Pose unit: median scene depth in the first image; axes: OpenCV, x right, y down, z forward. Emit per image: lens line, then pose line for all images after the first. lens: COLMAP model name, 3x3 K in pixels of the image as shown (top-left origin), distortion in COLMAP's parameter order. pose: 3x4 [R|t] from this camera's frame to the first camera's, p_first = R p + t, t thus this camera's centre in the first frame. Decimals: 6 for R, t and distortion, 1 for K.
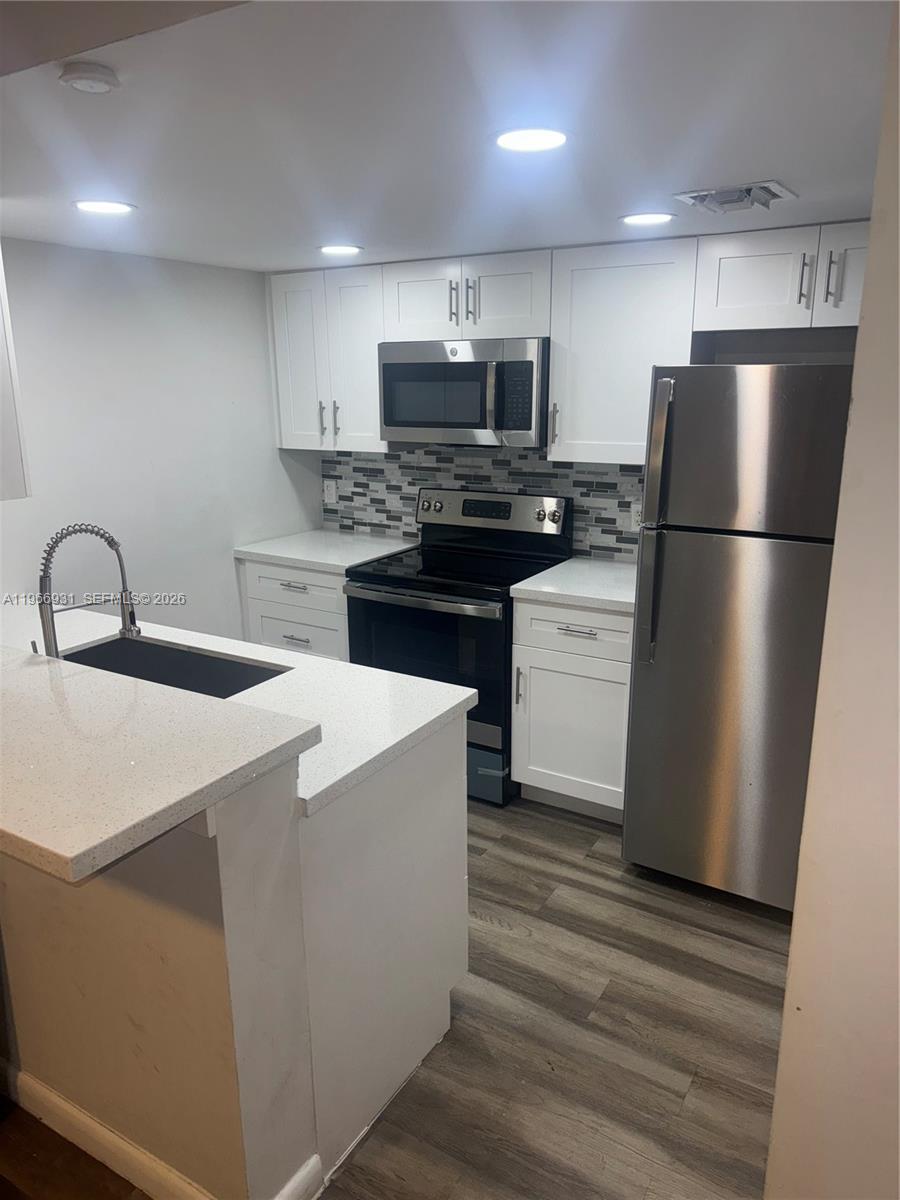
lens RADIAL K [[842.5, 0, 450.0], [0, 842.5, 600.0], [0, 0, 1]] dist [0.187272, -0.307962]
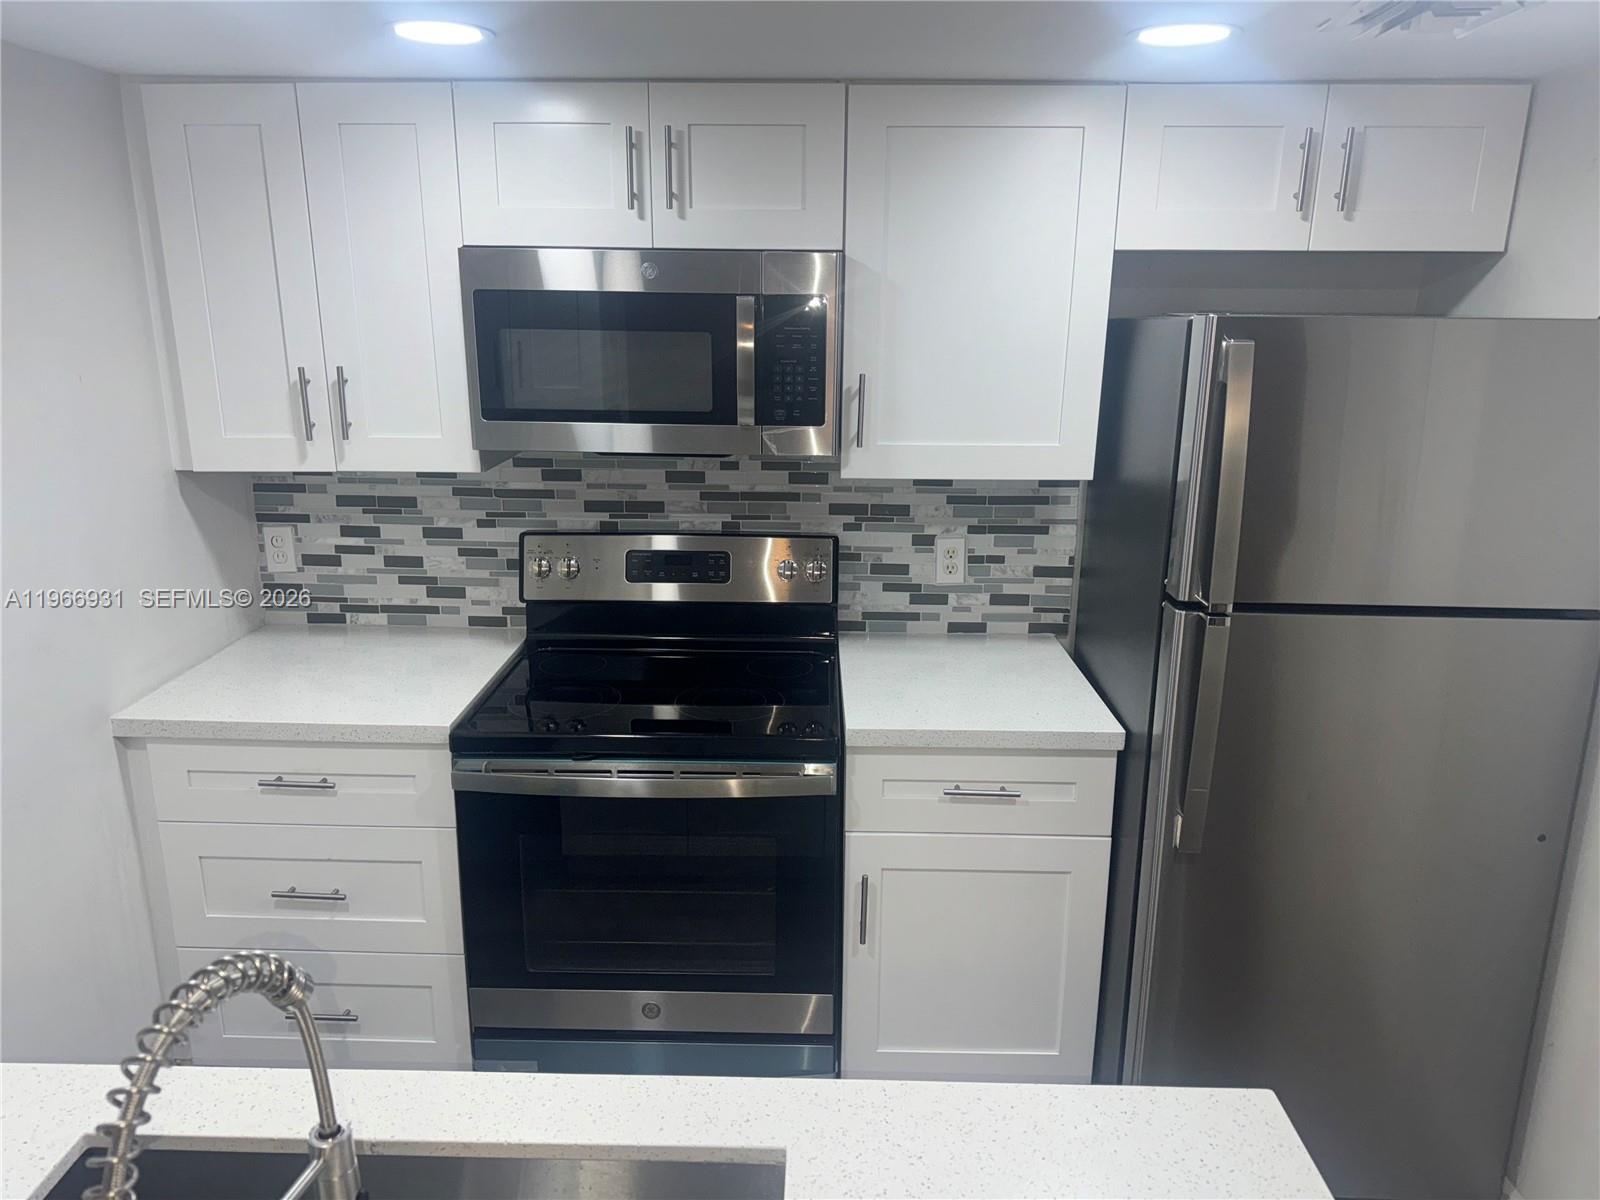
lens RADIAL K [[1123.4, 0, 800.0], [0, 1123.4, 600.0], [0, 0, 1]] dist [0.187272, -0.307962]
pose [[0.866817, -0.117562, 0.484570, -0.228646], [0.115044, 0.992742, 0.035056, -0.098970], [-0.485174, 0.025360, 0.874050, 0.331424]]
